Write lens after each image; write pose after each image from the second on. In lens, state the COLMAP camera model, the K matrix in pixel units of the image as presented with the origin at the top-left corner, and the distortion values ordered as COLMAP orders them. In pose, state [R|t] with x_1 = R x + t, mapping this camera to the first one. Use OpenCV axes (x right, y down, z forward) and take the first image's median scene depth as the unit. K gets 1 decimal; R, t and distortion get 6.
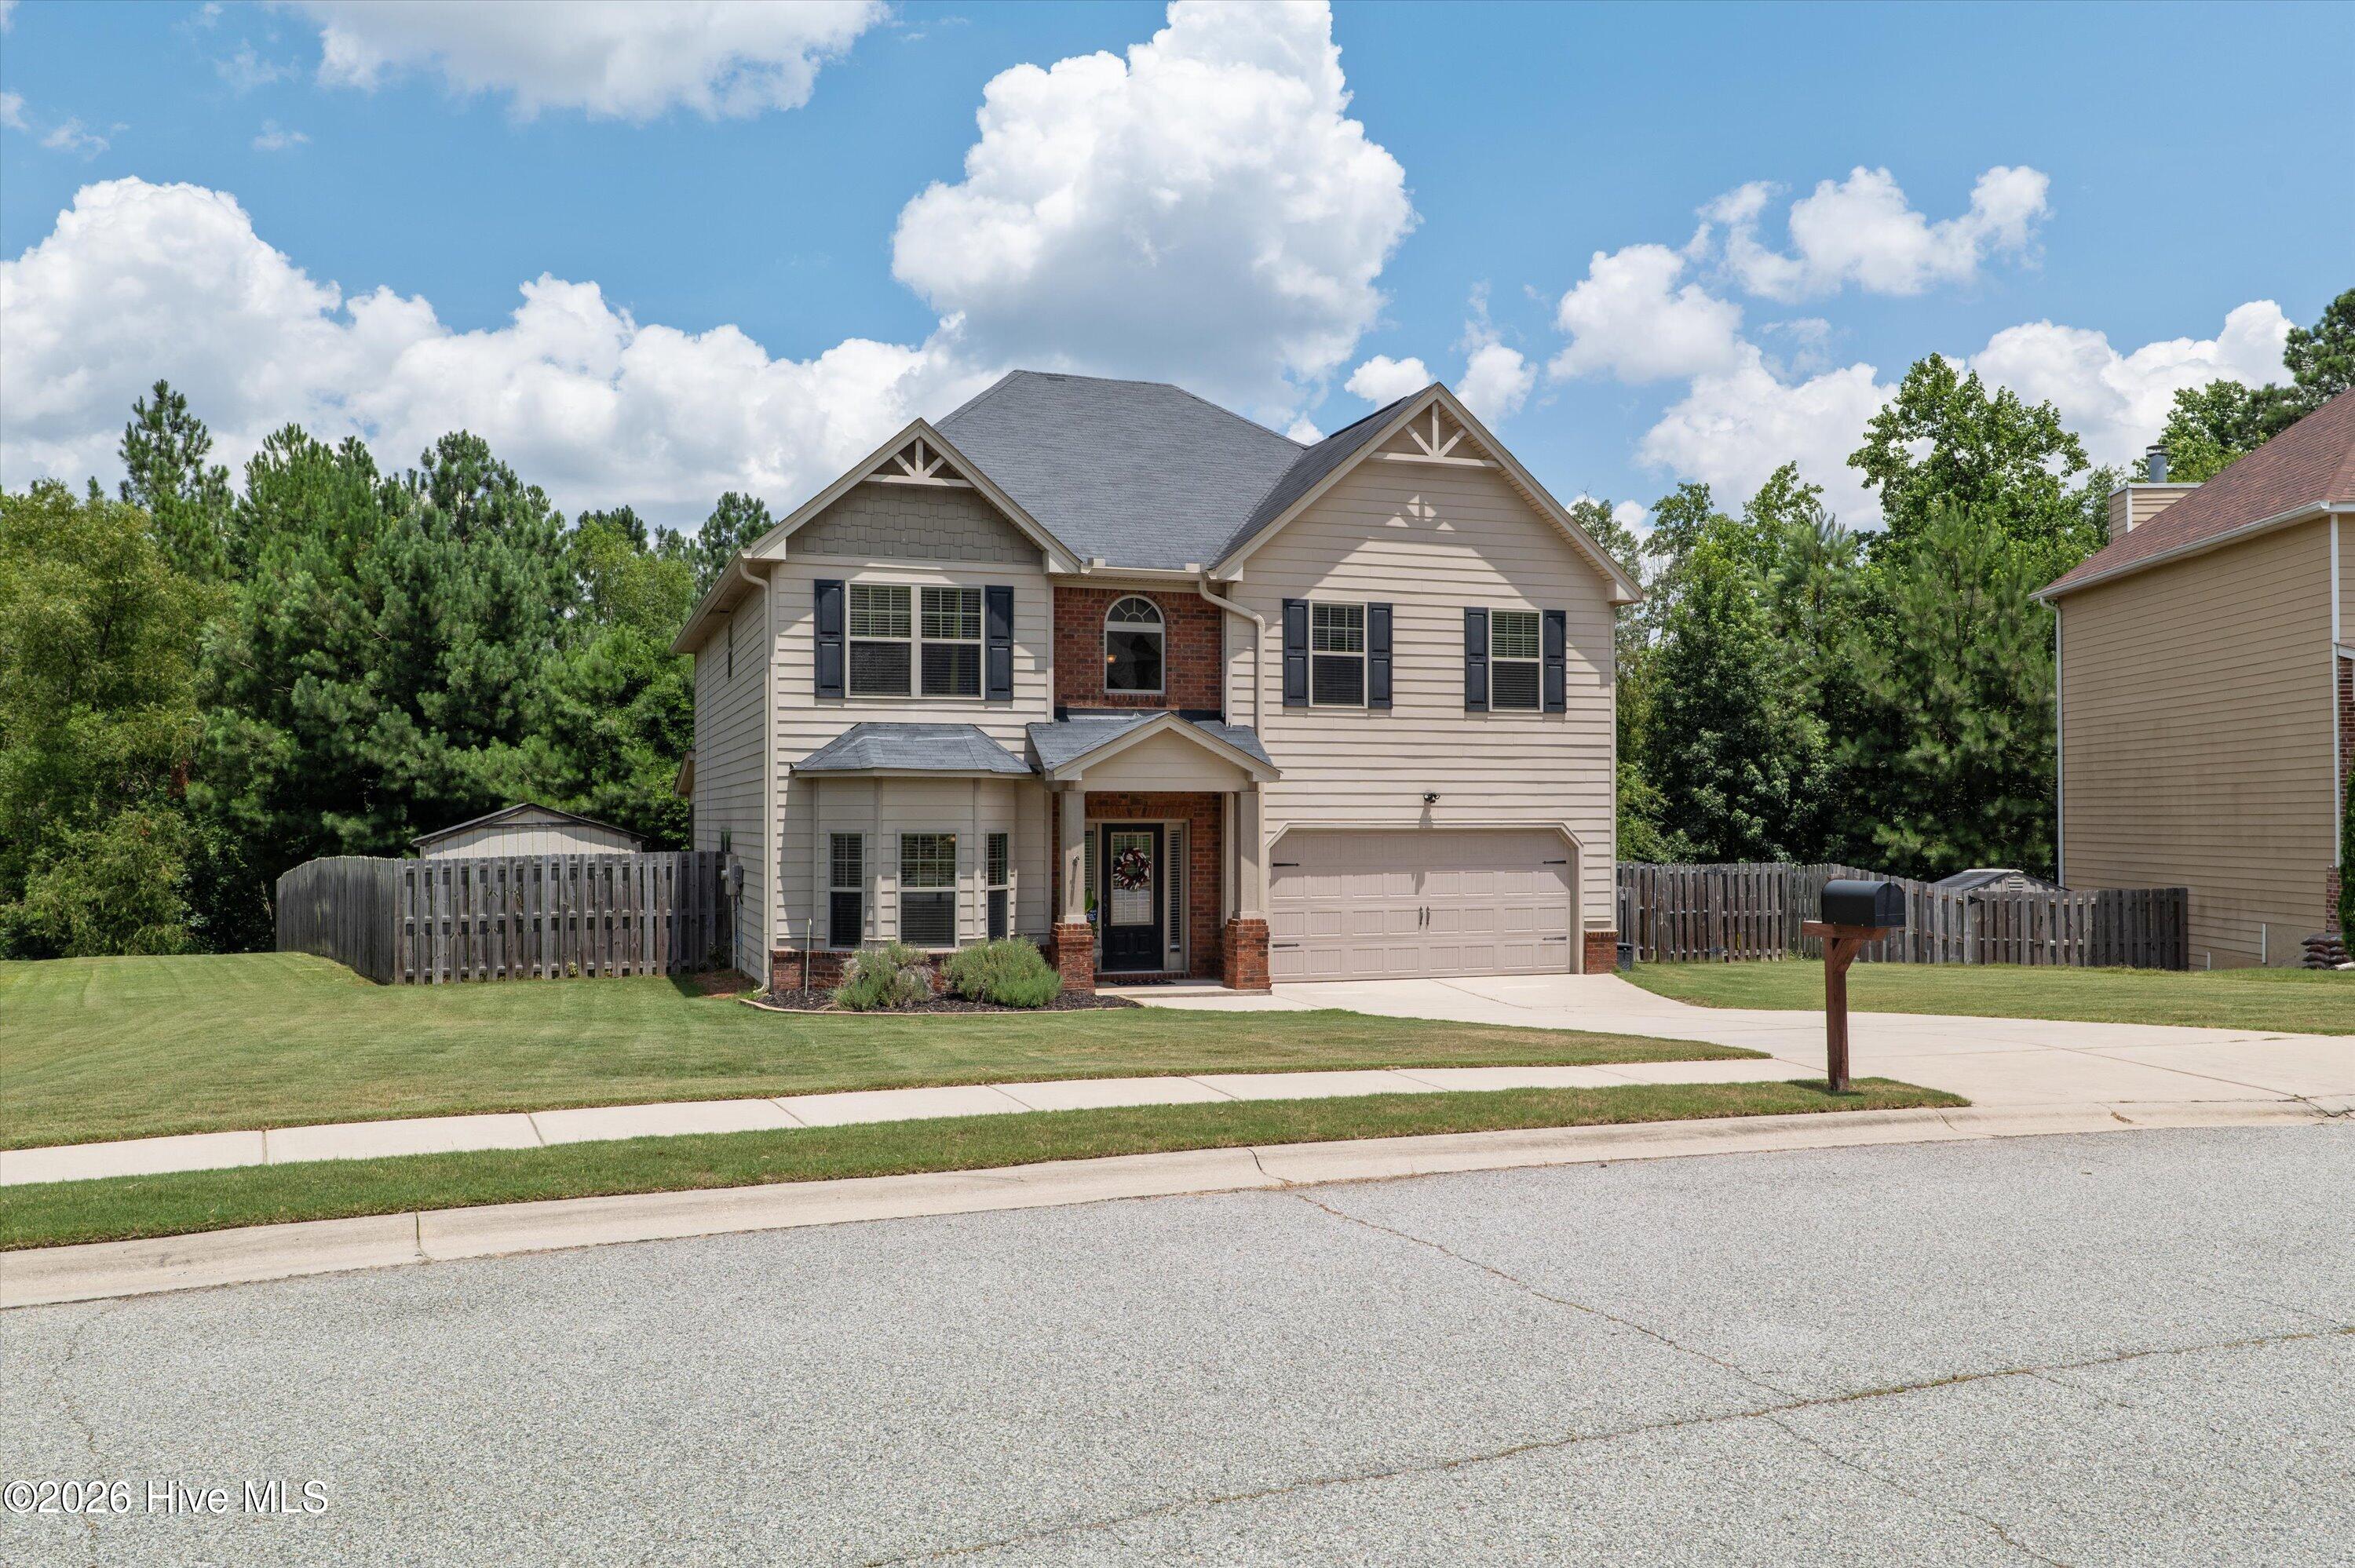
lens RADIAL K [[1831.2, 0, 1179.6], [0, 1831.2, 788.2], [0, 0, 1]] dist [0.003380, -0.003086]
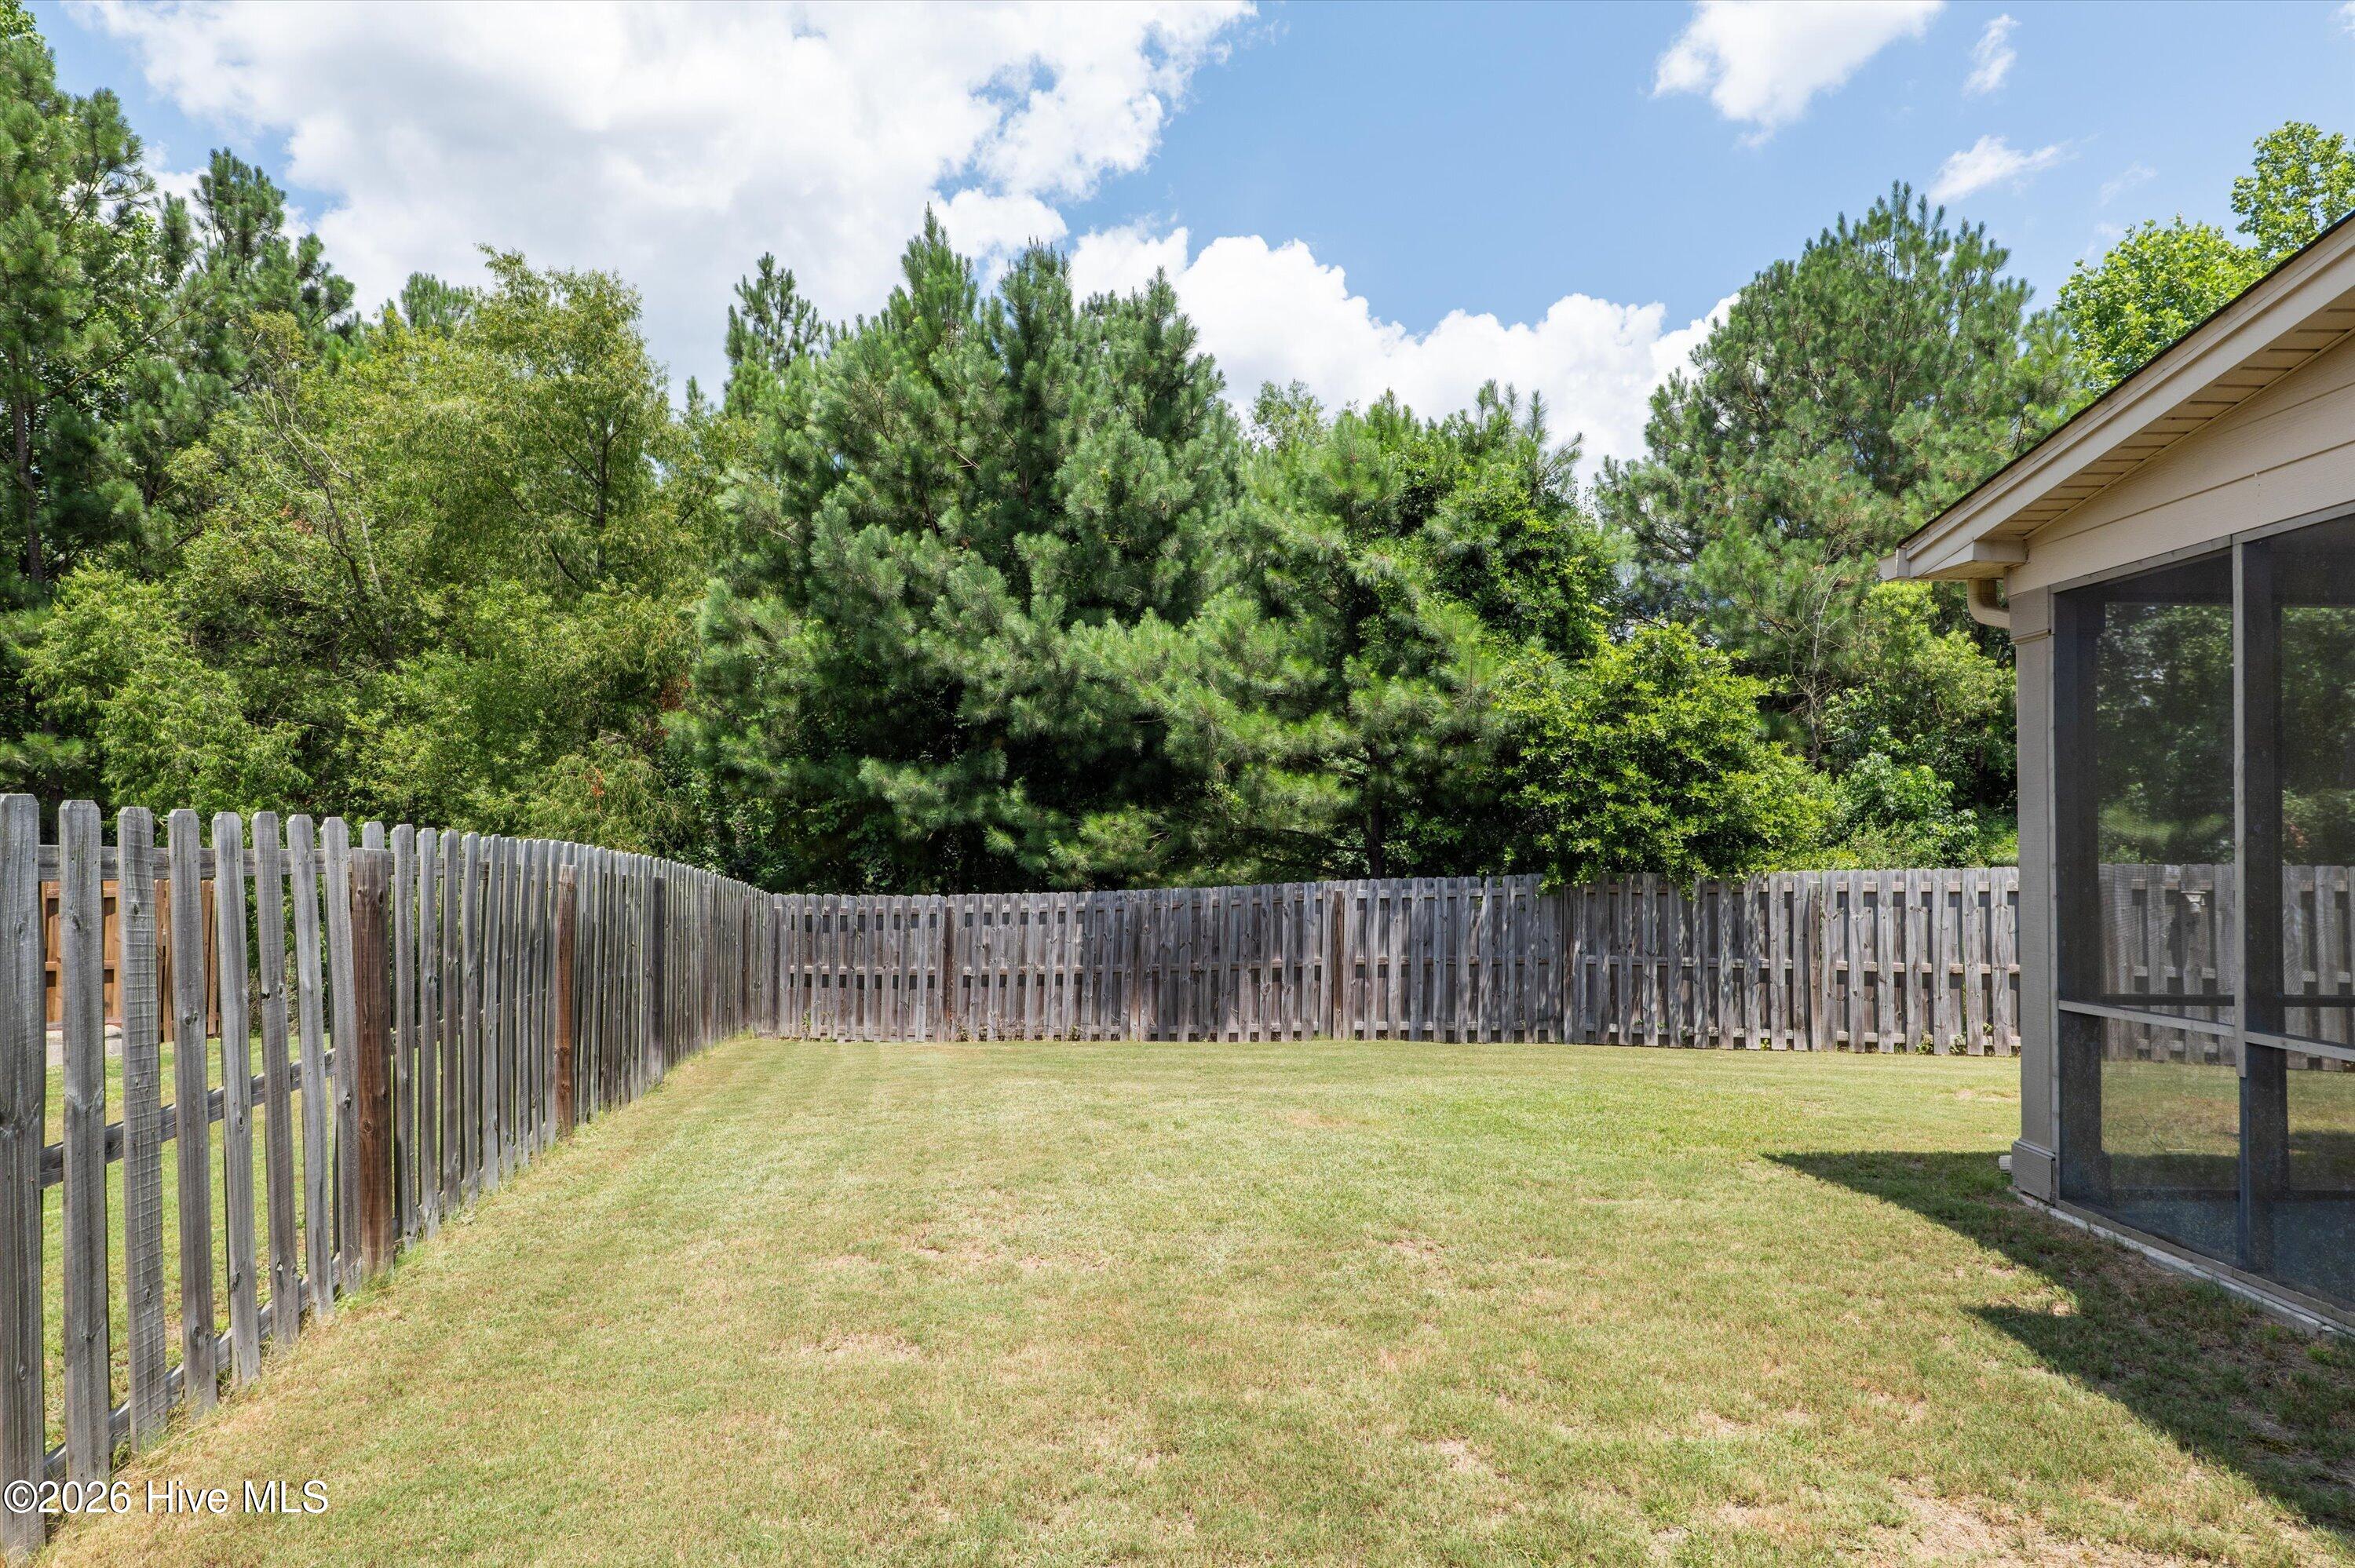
lens RADIAL K [[1831.2, 0, 1177.1], [0, 1831.2, 784.5], [0, 0, 1]] dist [0.003380, -0.003086]
pose [[0.942321, 0.004060, -0.334687, -0.190046], [-0.003794, 0.999992, 0.001449, 0.019884], [0.334690, -0.000095, 0.942328, 0.505862]]
